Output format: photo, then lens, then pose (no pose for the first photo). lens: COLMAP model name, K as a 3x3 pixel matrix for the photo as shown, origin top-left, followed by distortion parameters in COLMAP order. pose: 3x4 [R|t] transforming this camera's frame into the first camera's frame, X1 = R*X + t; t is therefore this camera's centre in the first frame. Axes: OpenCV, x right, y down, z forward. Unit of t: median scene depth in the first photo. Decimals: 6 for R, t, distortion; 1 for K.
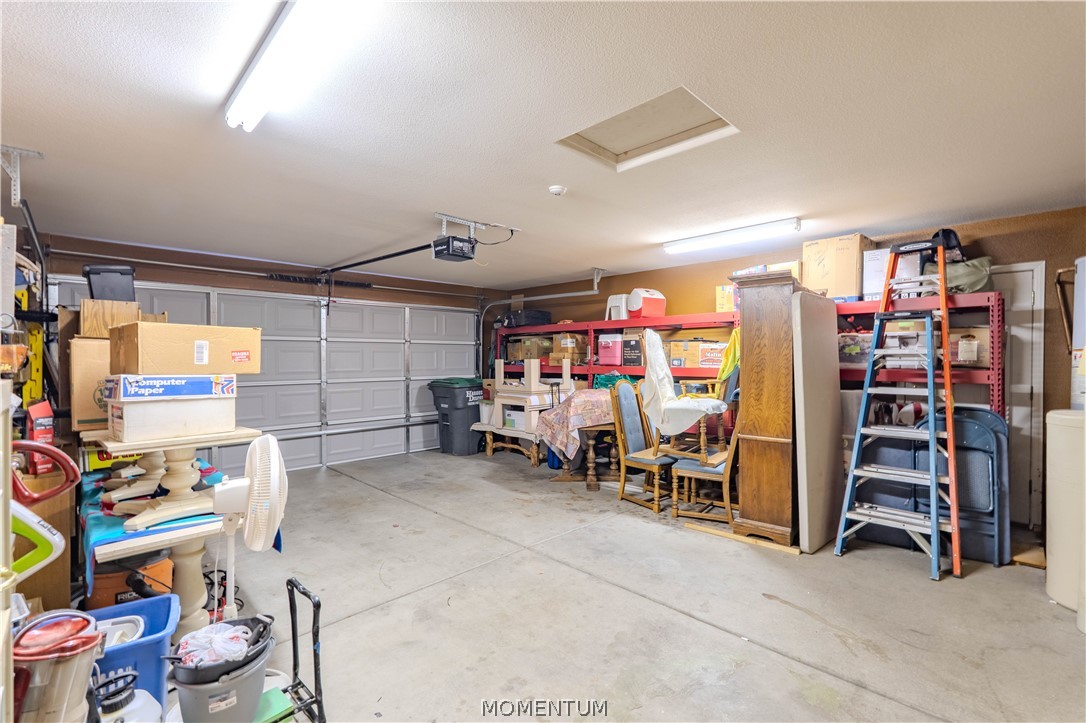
lens RADIAL K [[475.3, 0, 543.0], [0, 475.3, 361.5], [0, 0, 1]] dist [-0.003164, -0.000879]
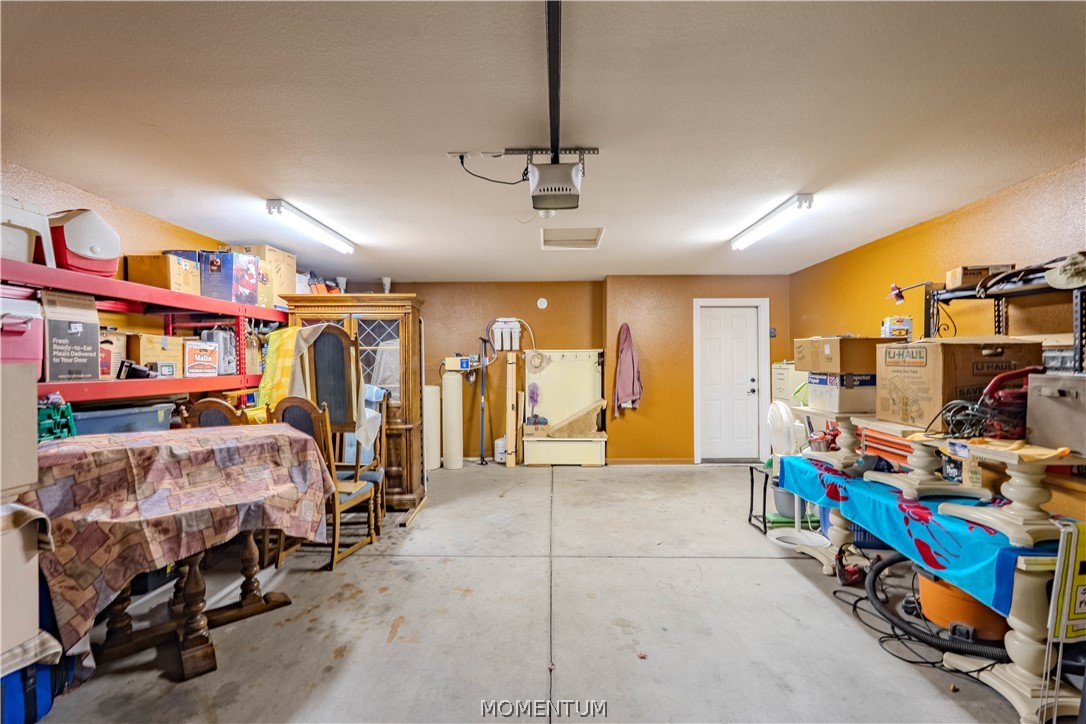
lens RADIAL K [[475.3, 0, 543.0], [0, 475.3, 362.0], [0, 0, 1]] dist [-0.003164, -0.000879]
pose [[-0.695764, 0.009161, 0.718212, -0.585991], [0.010158, 0.999944, -0.002914, -0.002070], [-0.718198, 0.005268, -0.695819, 1.359322]]
